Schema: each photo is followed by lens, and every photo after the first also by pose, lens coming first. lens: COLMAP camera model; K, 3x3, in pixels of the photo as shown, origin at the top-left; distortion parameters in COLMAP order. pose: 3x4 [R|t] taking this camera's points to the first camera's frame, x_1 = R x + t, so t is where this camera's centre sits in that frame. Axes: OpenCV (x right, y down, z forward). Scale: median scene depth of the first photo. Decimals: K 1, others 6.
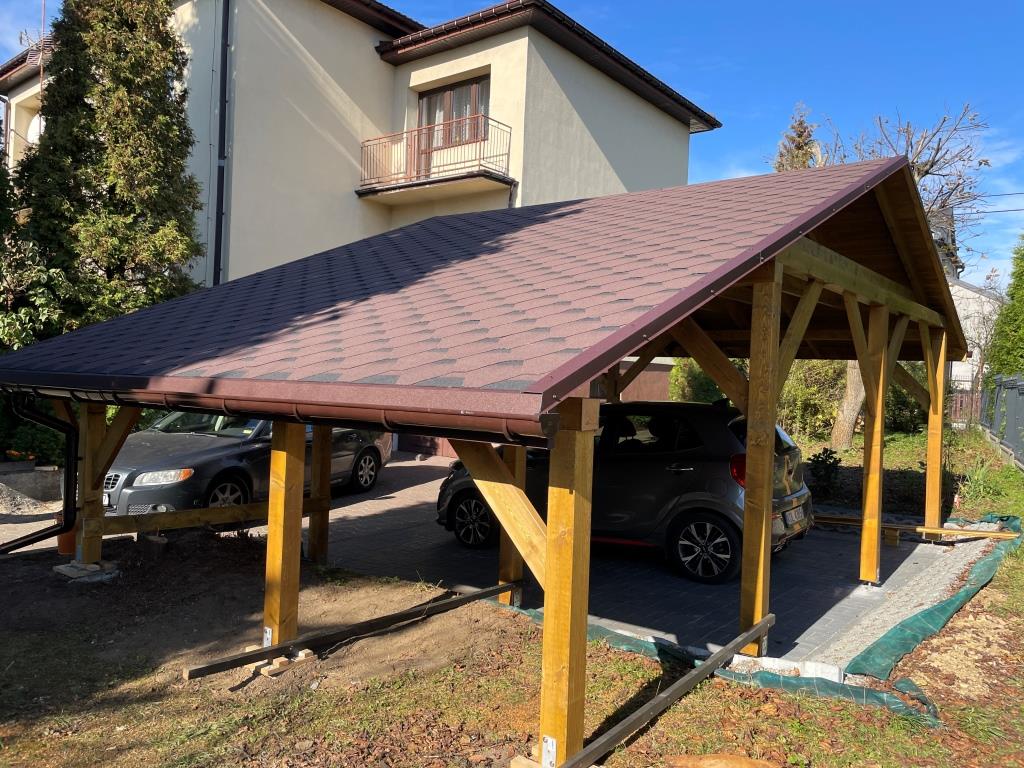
lens RADIAL K [[773.5, 0, 511.1], [0, 773.5, 376.6], [0, 0, 1]] dist [0.093886, -0.128143]
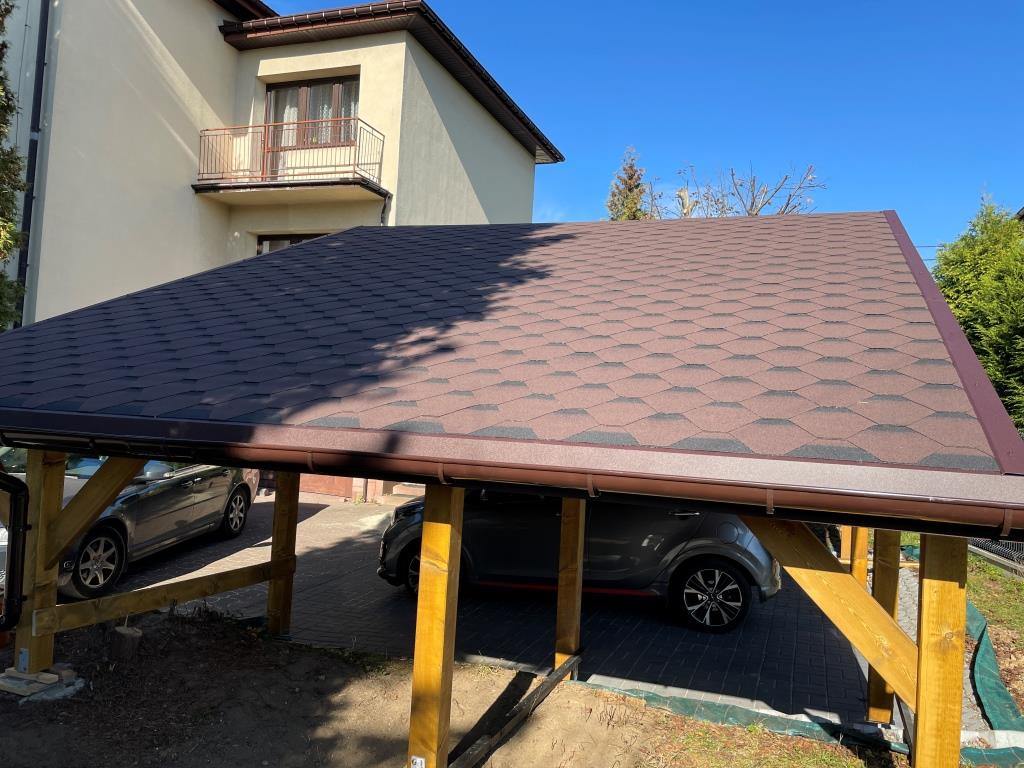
lens RADIAL K [[779.9, 0, 530.3], [0, 779.9, 387.3], [0, 0, 1]] dist [0.078864, -0.100790]
pose [[0.954259, 0.025550, 0.297887, -0.107640], [-0.021374, 0.999622, -0.017267, -0.006818], [-0.298216, 0.010111, 0.954445, 0.056088]]
